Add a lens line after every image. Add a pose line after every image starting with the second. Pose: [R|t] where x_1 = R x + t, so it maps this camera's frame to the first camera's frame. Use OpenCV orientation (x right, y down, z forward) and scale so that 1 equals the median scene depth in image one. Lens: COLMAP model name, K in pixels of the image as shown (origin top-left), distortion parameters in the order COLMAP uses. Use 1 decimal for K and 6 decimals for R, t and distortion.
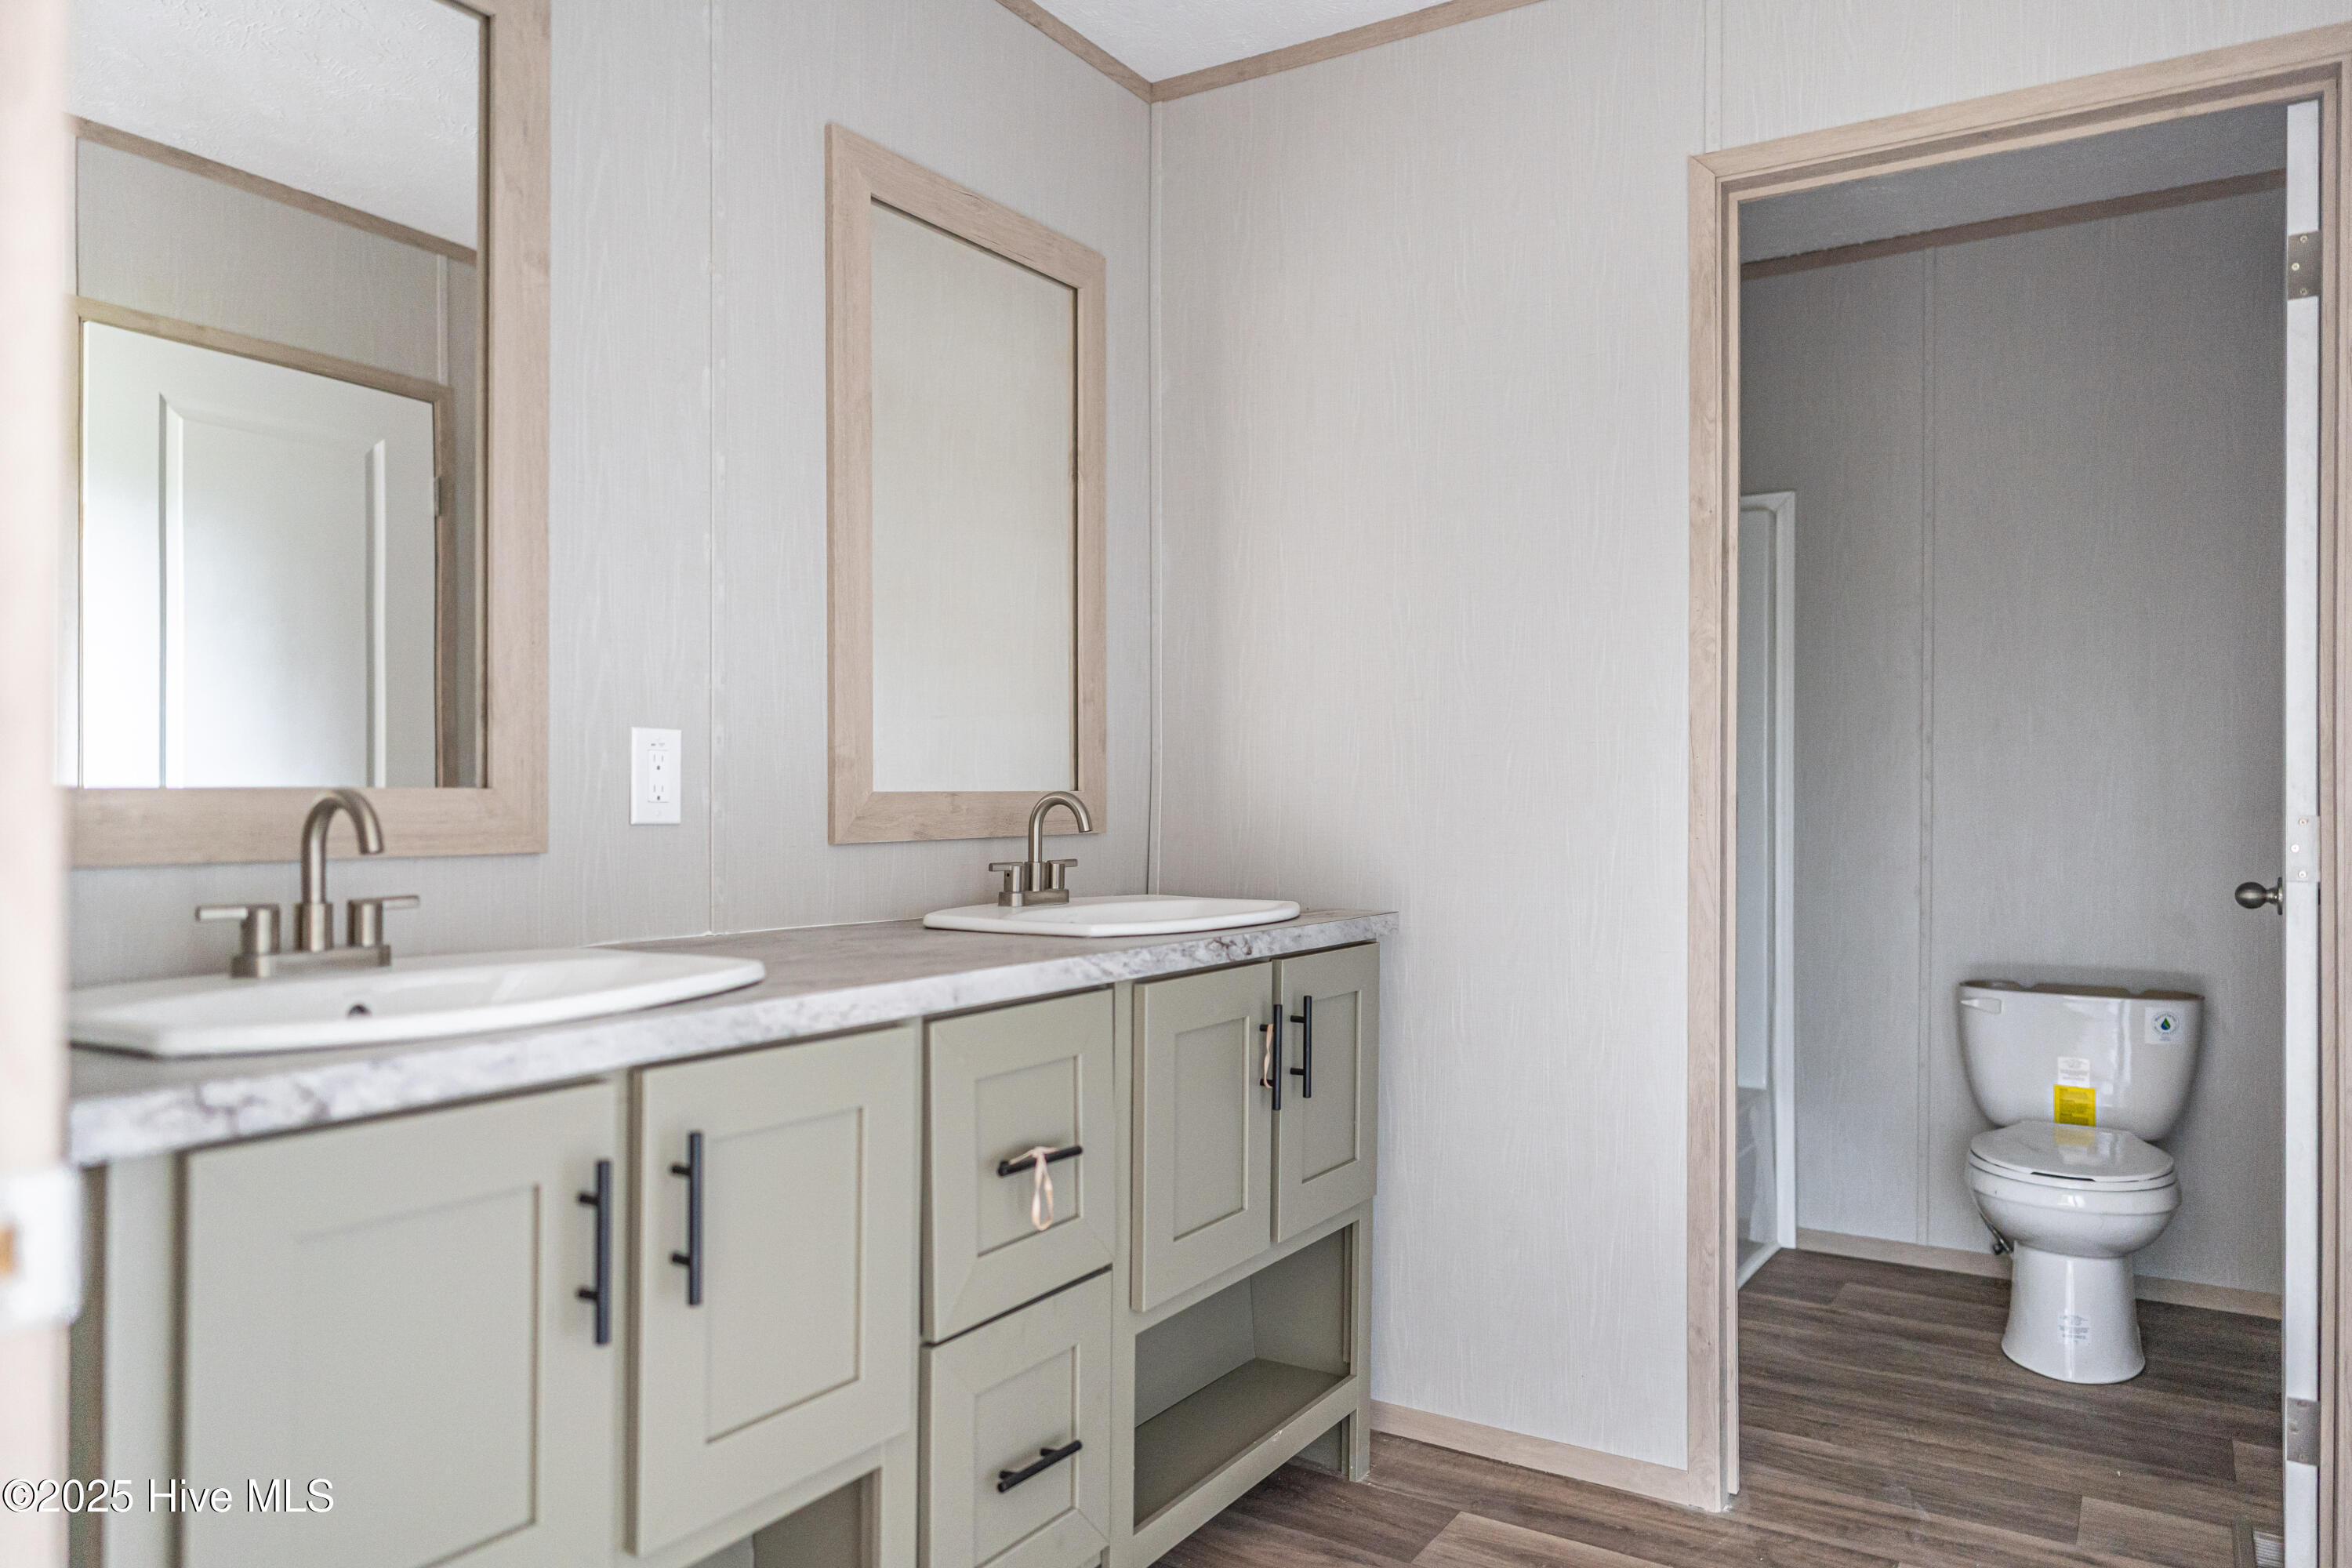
lens RADIAL K [[1611.2, 0, 1151.9], [0, 1611.2, 791.0], [0, 0, 1]] dist [0.019068, 0.001846]
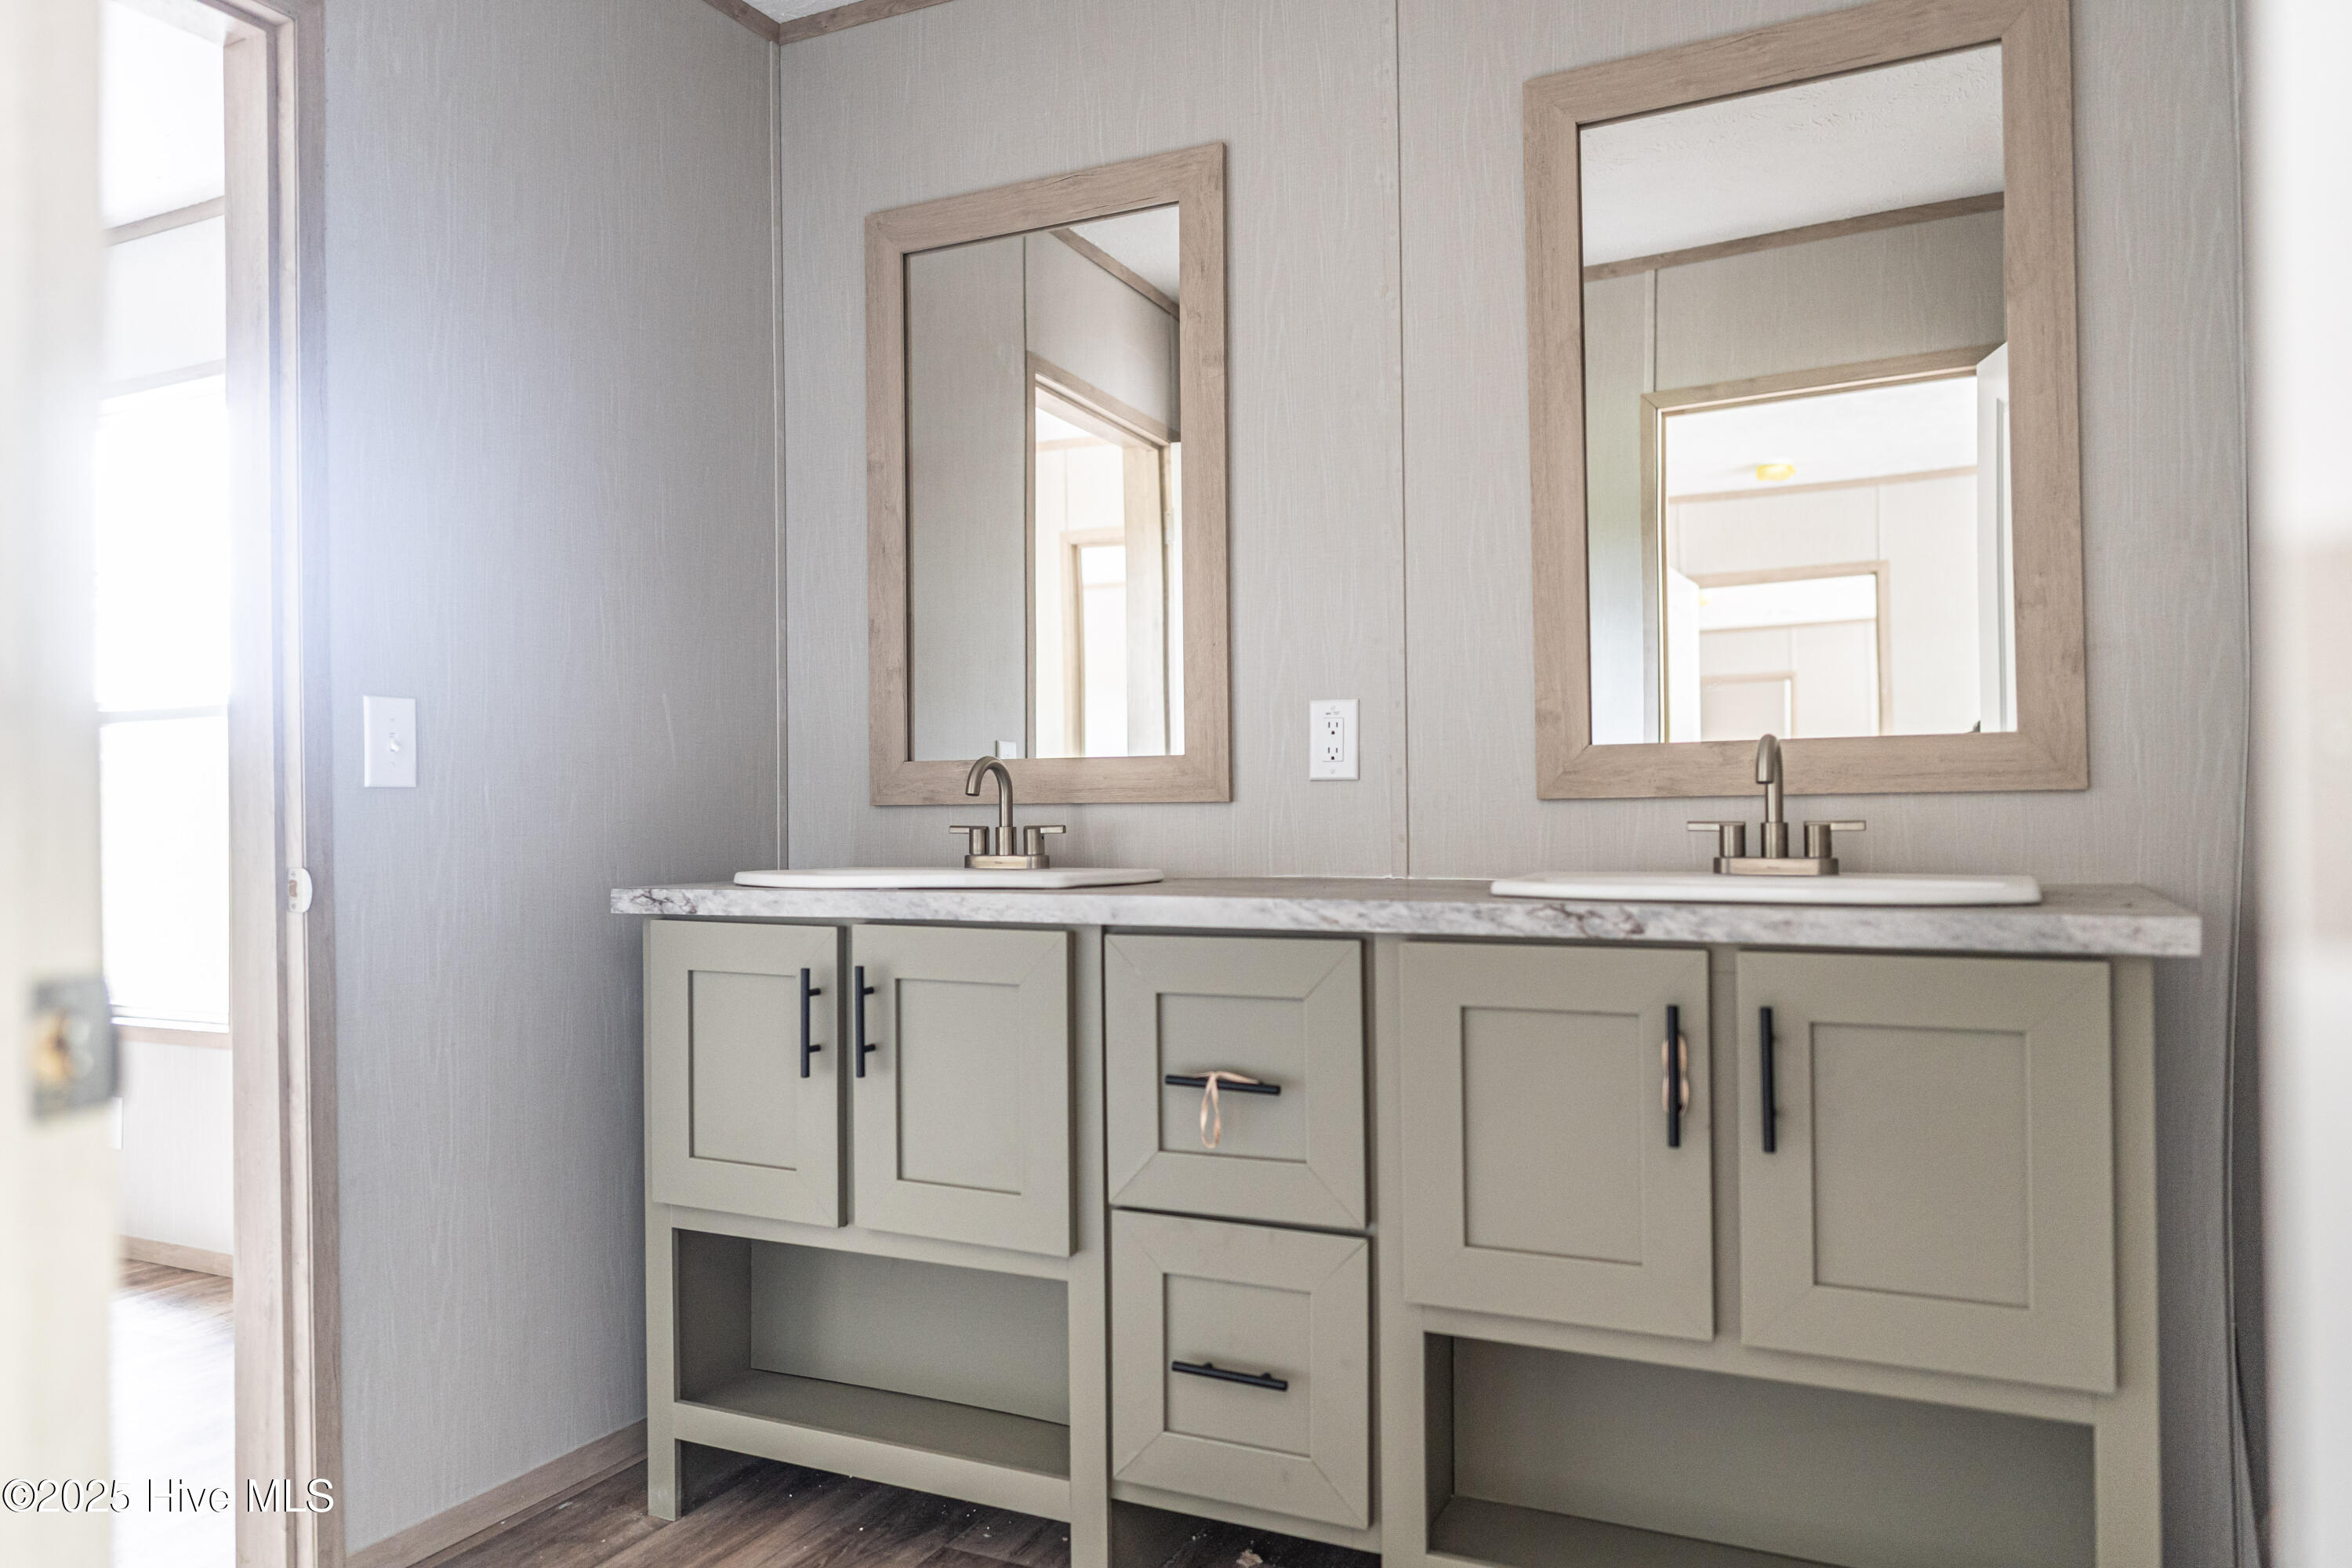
lens RADIAL K [[1611.2, 0, 1151.9], [0, 1611.2, 791.0], [0, 0, 1]] dist [0.019068, 0.001846]
pose [[0.102665, -0.018416, -0.994546, 0.863321], [0.011094, 0.999788, -0.017367, 0.047989], [0.994654, -0.009251, 0.102847, 0.746727]]
